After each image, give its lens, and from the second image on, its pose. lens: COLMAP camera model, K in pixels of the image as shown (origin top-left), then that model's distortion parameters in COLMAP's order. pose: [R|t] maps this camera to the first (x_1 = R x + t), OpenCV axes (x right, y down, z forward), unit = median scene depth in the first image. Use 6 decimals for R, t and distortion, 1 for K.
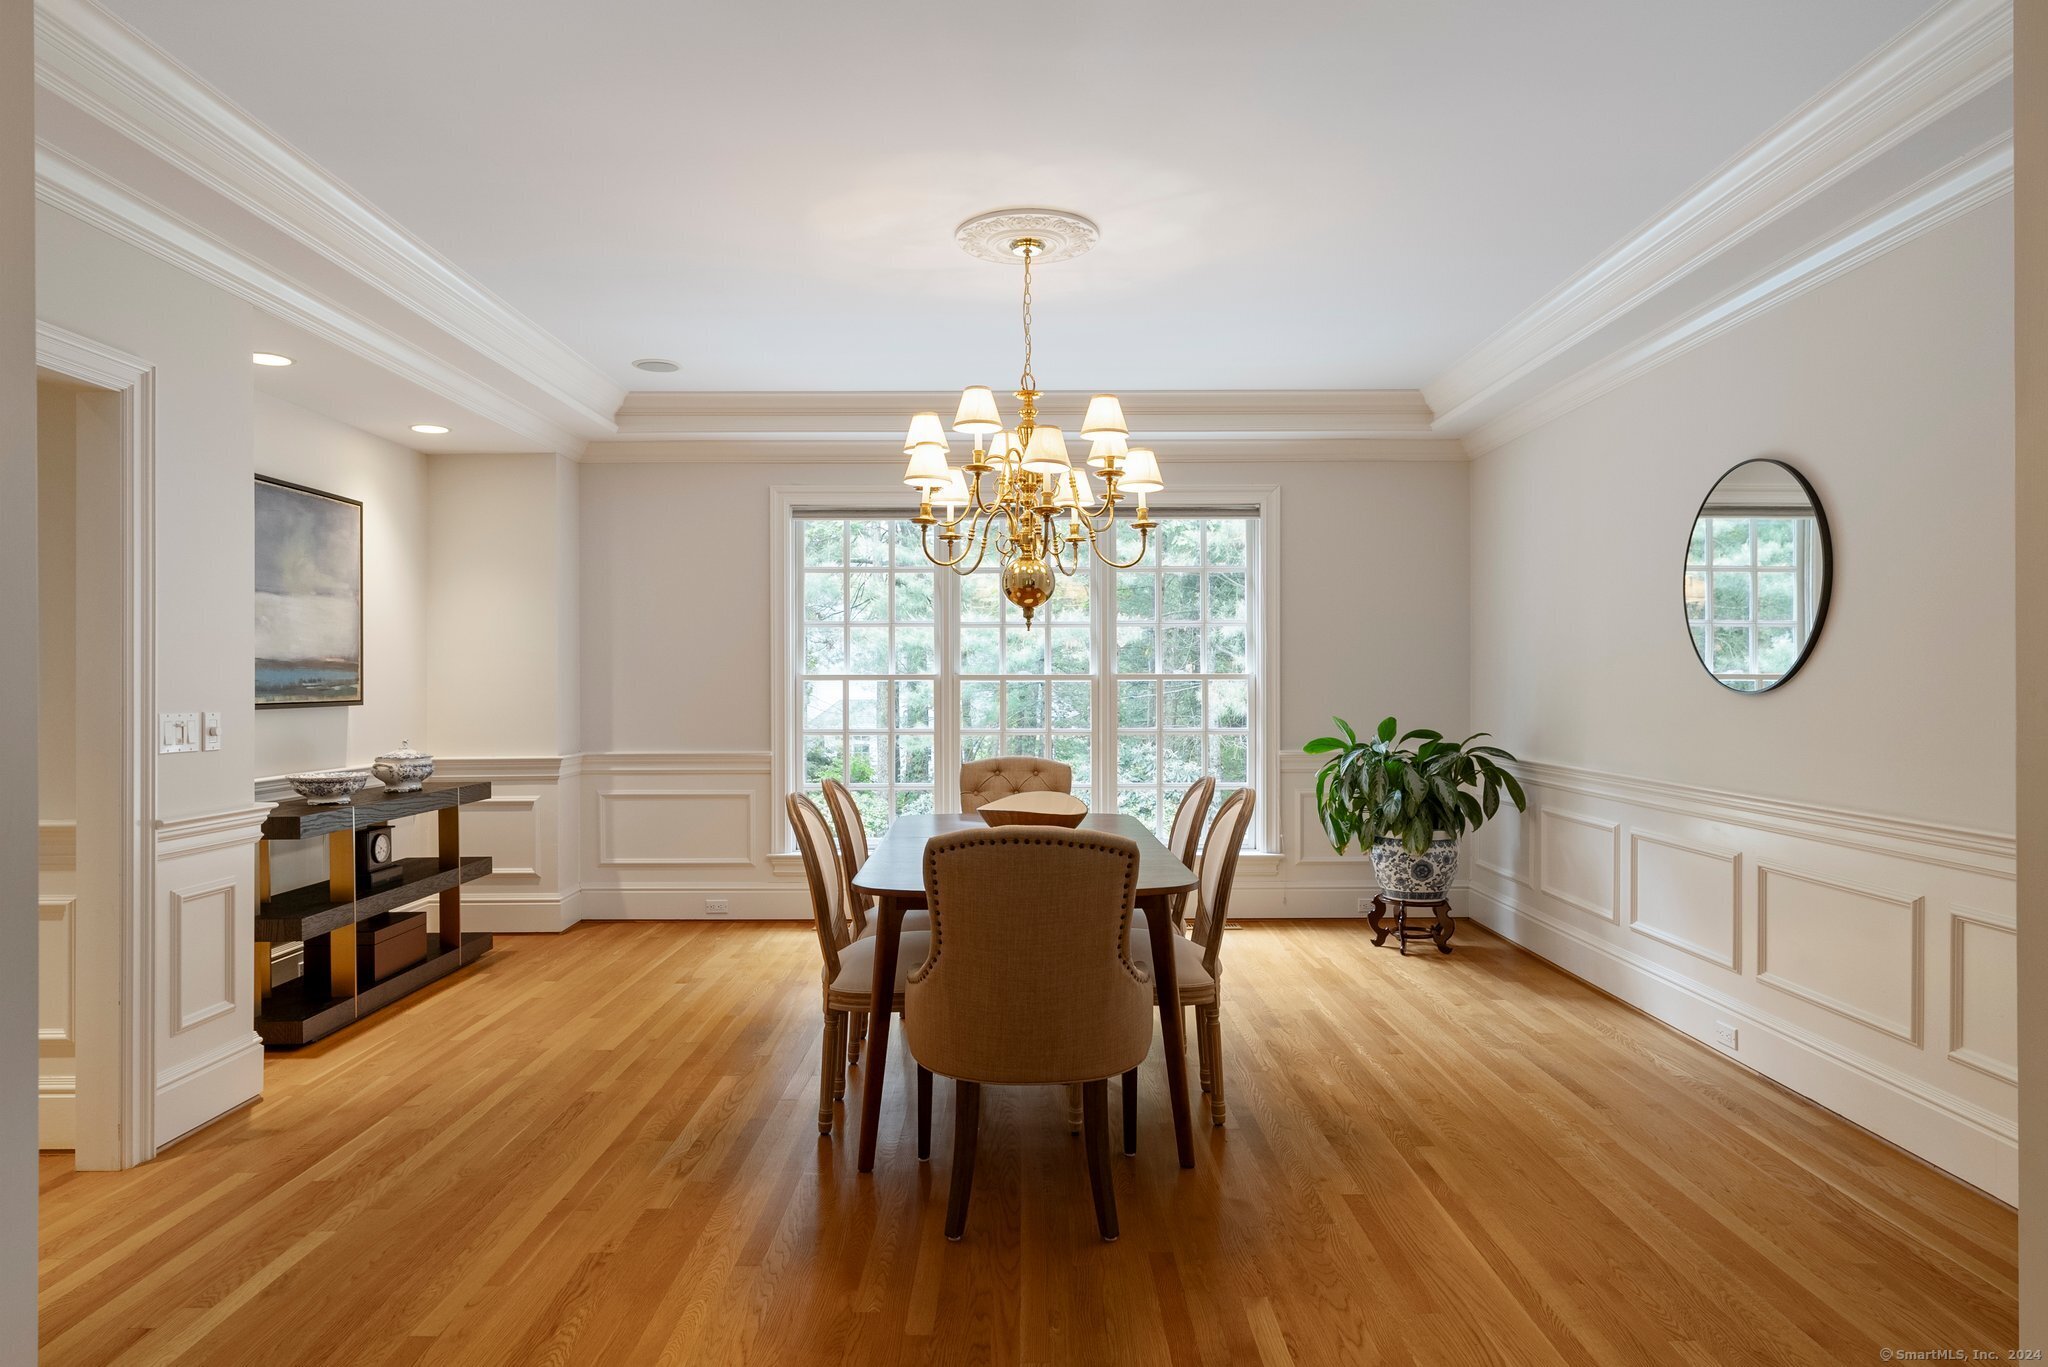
lens RADIAL K [[1223.9, 0, 1024.0], [0, 1223.9, 683.5], [0, 0, 1]] dist [0.003542, 0.000406]
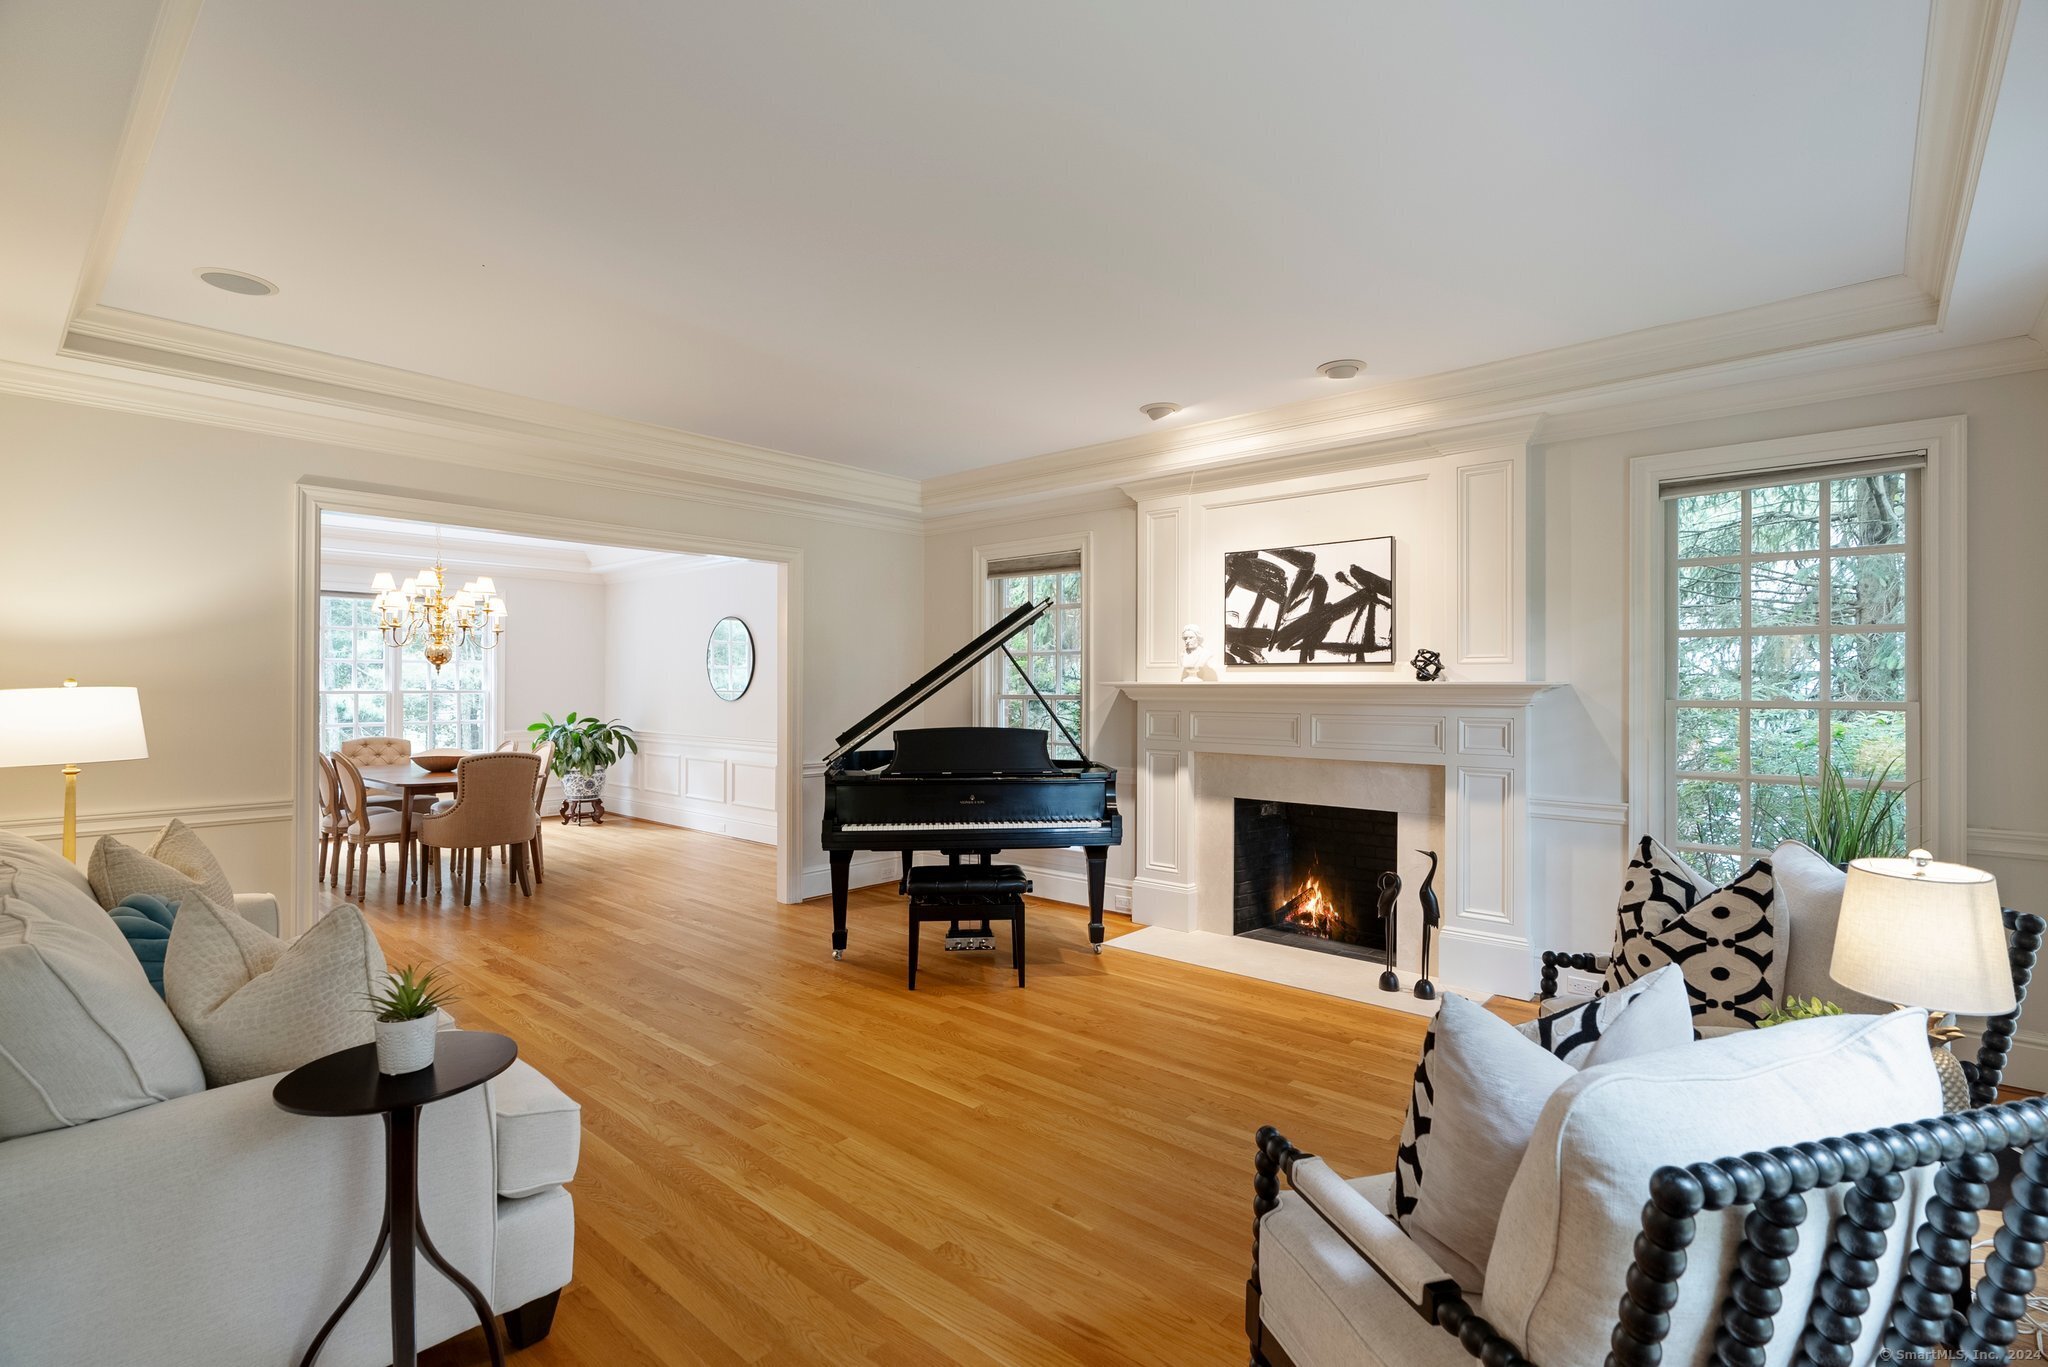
lens RADIAL K [[937.2, 0, 1024.0], [0, 937.2, 683.5], [0, 0, 1]] dist [-0.014691, 0.004437]
pose [[0.665834, 0.006155, 0.746074, -0.410572], [-0.005010, 0.999980, -0.003778, -0.021006], [-0.746083, -0.001222, 0.665852, -0.683435]]
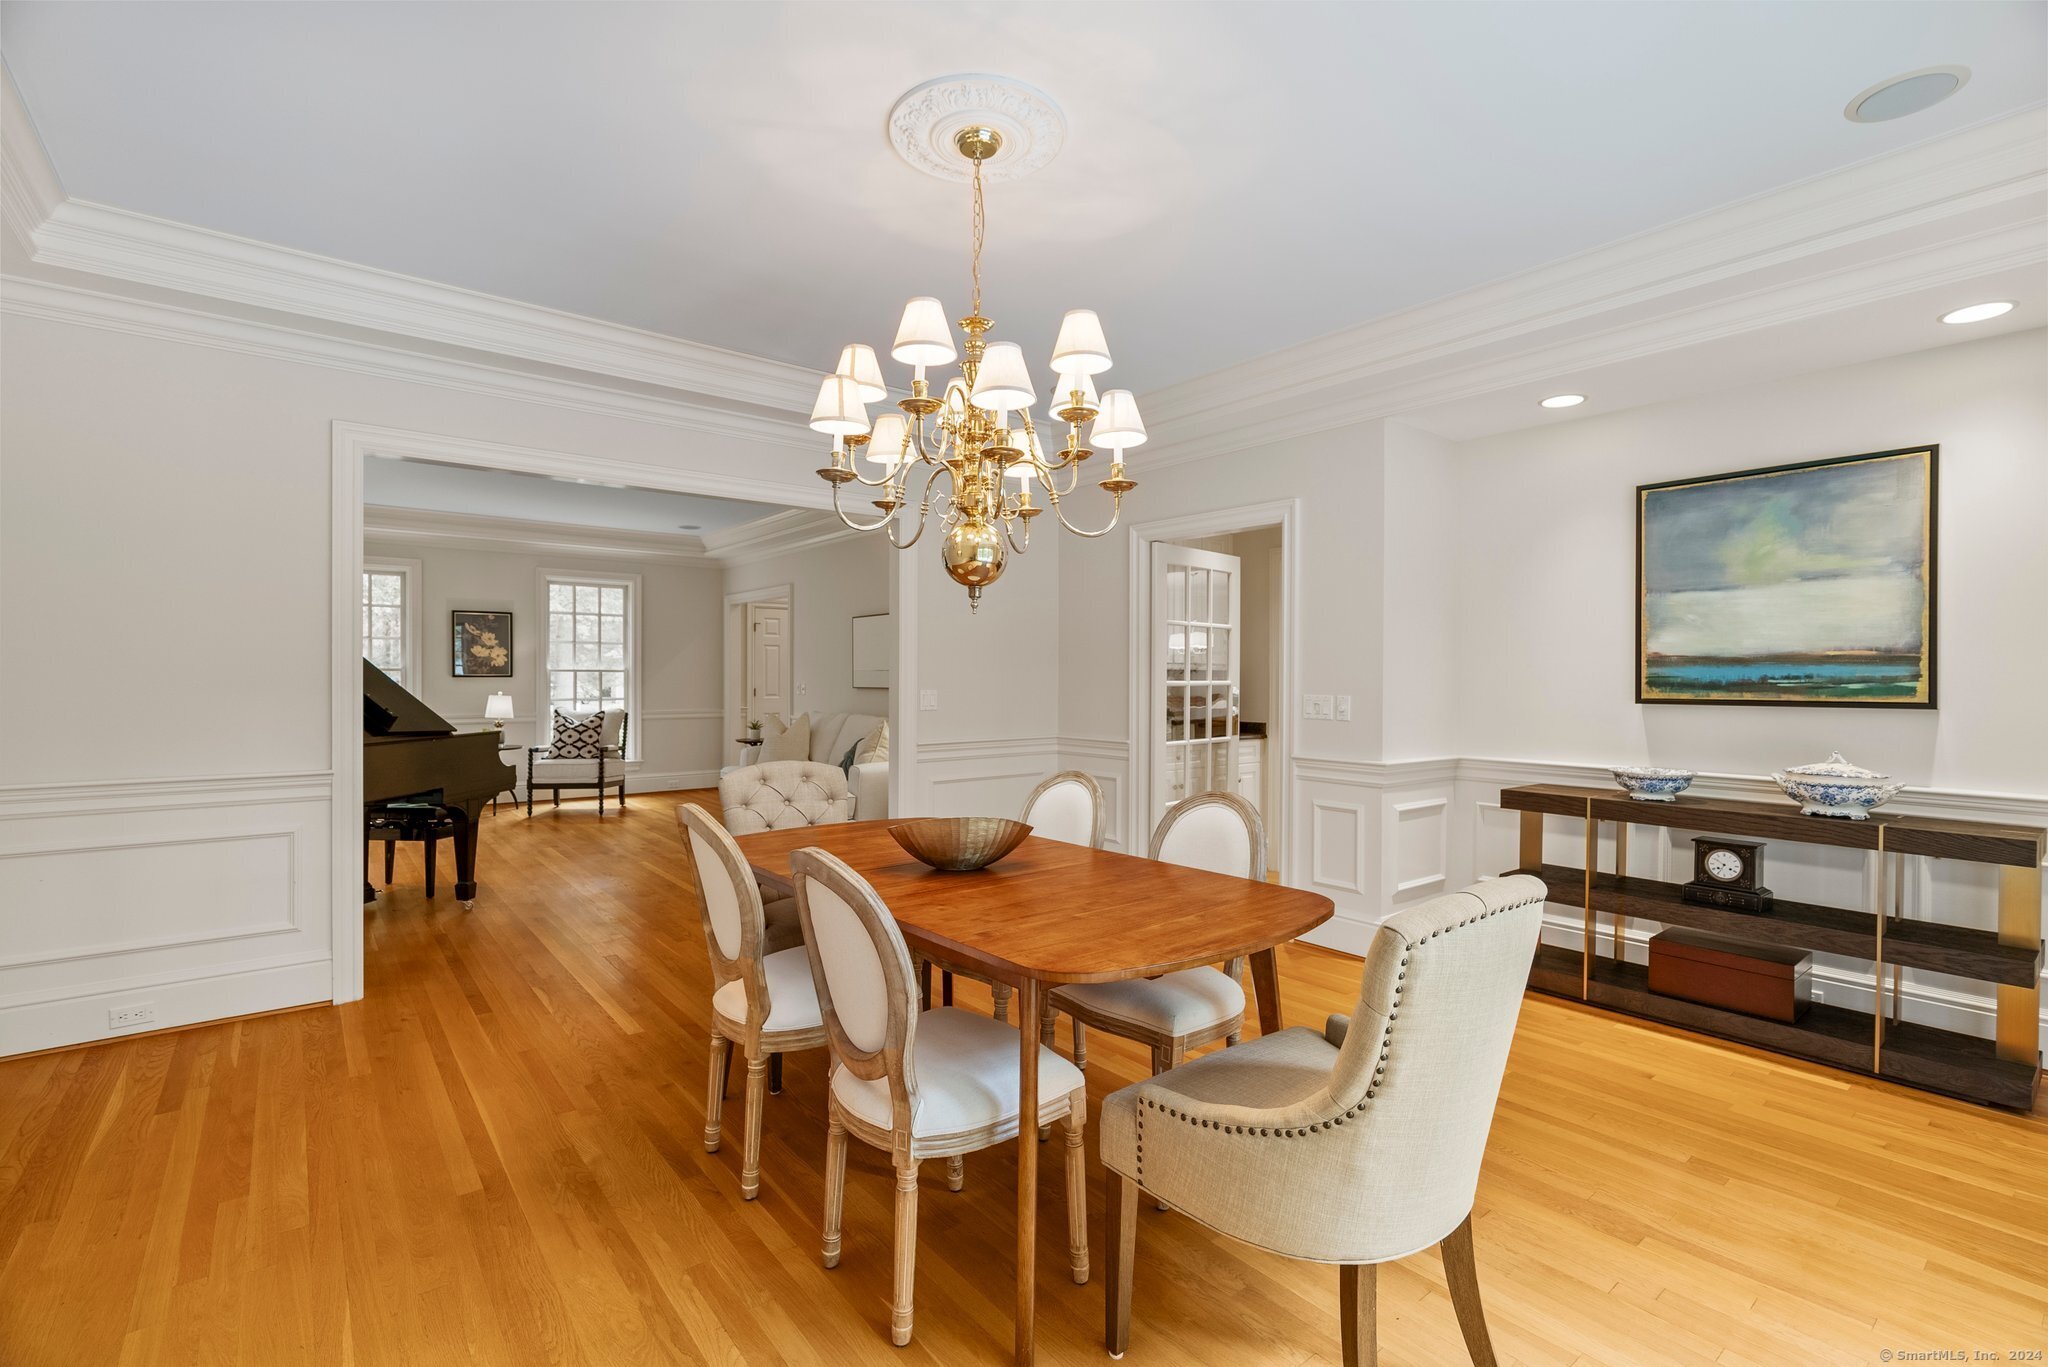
lens RADIAL K [[937.2, 0, 1024.0], [0, 937.2, 683.5], [0, 0, 1]] dist [-0.014691, 0.004437]
pose [[-0.787940, 0.002538, -0.615747, 0.276170], [-0.002861, 0.999966, 0.007783, -0.001449], [0.615746, 0.007894, -0.787905, 1.157777]]
